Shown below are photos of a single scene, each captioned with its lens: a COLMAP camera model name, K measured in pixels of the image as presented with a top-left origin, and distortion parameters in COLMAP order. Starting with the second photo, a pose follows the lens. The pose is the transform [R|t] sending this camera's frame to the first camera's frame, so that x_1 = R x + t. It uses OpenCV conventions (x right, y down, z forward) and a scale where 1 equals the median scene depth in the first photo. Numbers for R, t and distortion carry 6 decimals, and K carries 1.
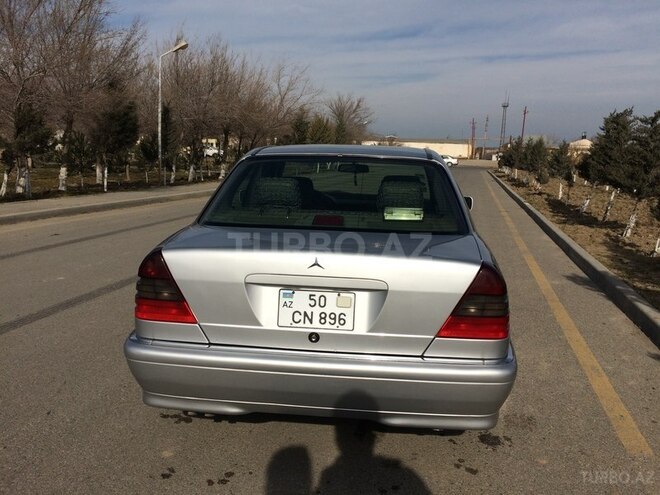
lens RADIAL K [[576.2, 0, 328.1], [0, 576.2, 249.3], [0, 0, 1]] dist [0.019590, -0.005314]
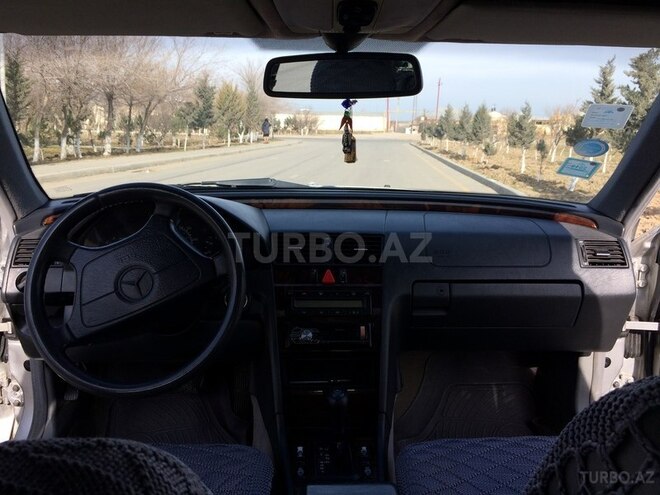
lens RADIAL K [[576.2, 0, 334.0], [0, 576.2, 247.1], [0, 0, 1]] dist [0.019590, -0.005314]
pose [[0.987318, -0.040722, 0.153443, 0.000253], [0.034818, 0.998553, 0.040971, -0.015558], [-0.154889, -0.035109, 0.987308, 0.137519]]
